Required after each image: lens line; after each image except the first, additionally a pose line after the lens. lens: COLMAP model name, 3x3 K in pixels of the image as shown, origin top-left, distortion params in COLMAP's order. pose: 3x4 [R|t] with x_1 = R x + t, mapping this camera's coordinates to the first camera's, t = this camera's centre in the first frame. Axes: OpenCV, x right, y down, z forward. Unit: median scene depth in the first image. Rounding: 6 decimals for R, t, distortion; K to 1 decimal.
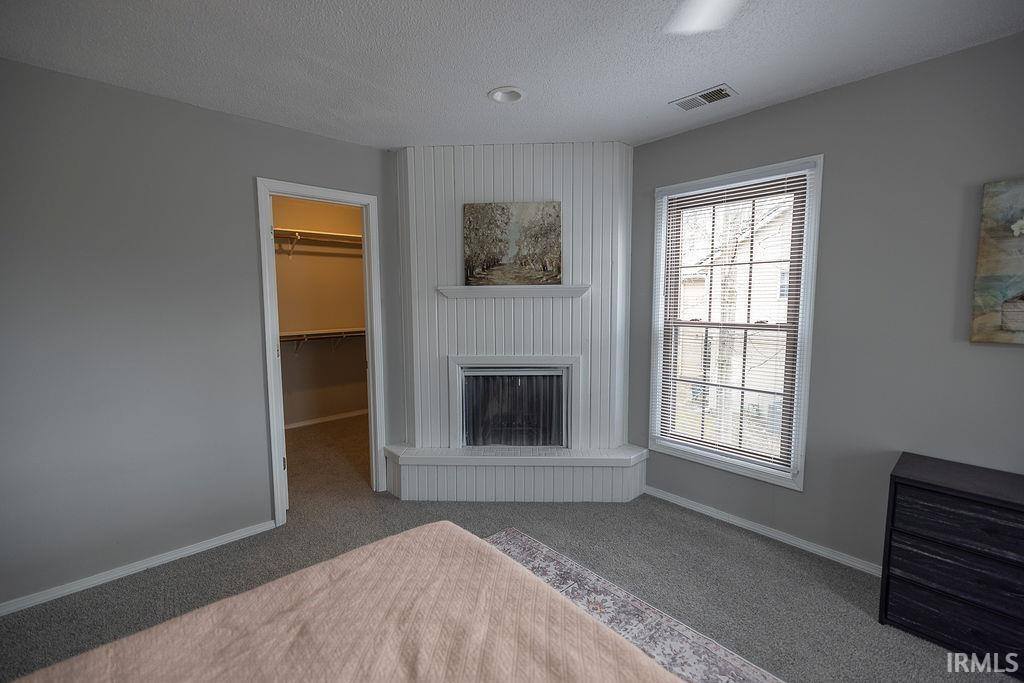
lens RADIAL K [[441.2, 0, 507.8], [0, 441.2, 338.5], [0, 0, 1]] dist [0.012125, -0.000416]
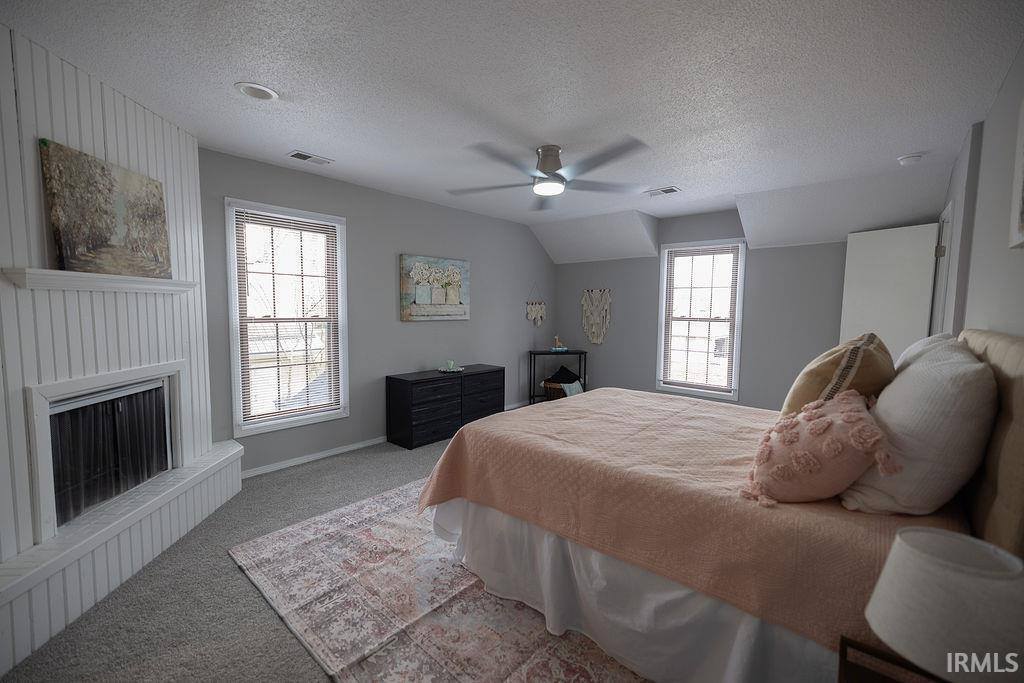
lens RADIAL K [[430.2, 0, 513.1], [0, 430.2, 340.5], [0, 0, 1]] dist [-0.003030, -0.000248]
pose [[-0.125144, -0.071695, 0.989545, -0.804628], [0.080348, 0.993377, 0.082134, -0.018559], [-0.988880, 0.089787, -0.118554, 0.446549]]
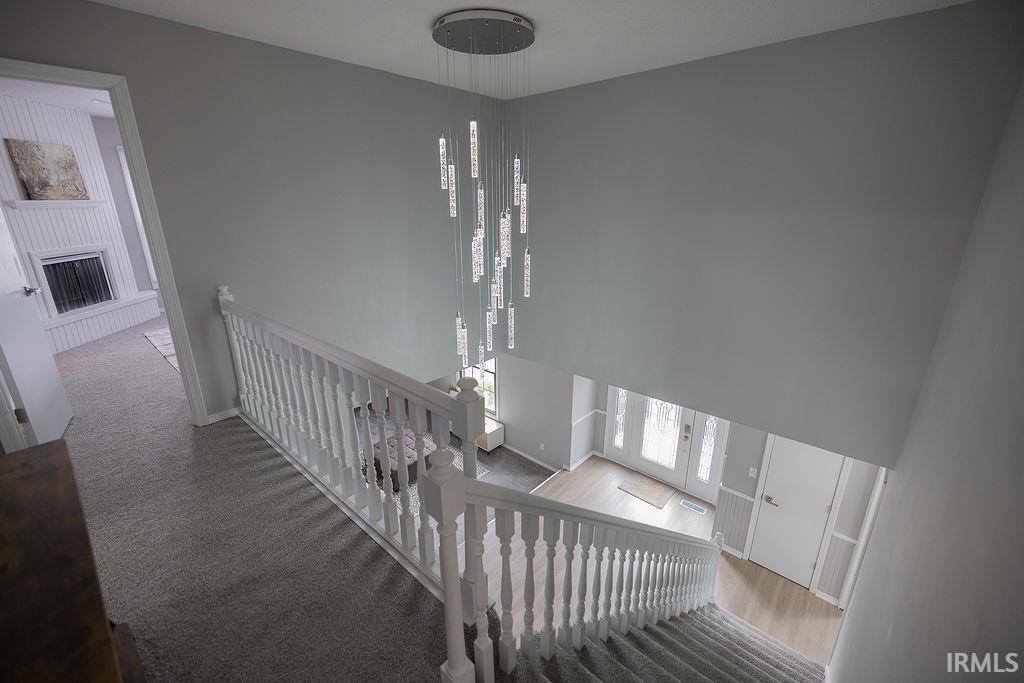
lens RADIAL K [[441.2, 0, 507.8], [0, 441.2, 338.5], [0, 0, 1]] dist [0.012125, -0.000416]
pose [[-0.082528, -0.296613, 0.951425, -1.772806], [0.095330, 0.947954, 0.303800, 0.013509], [-0.992019, 0.115772, -0.049956, -0.426794]]
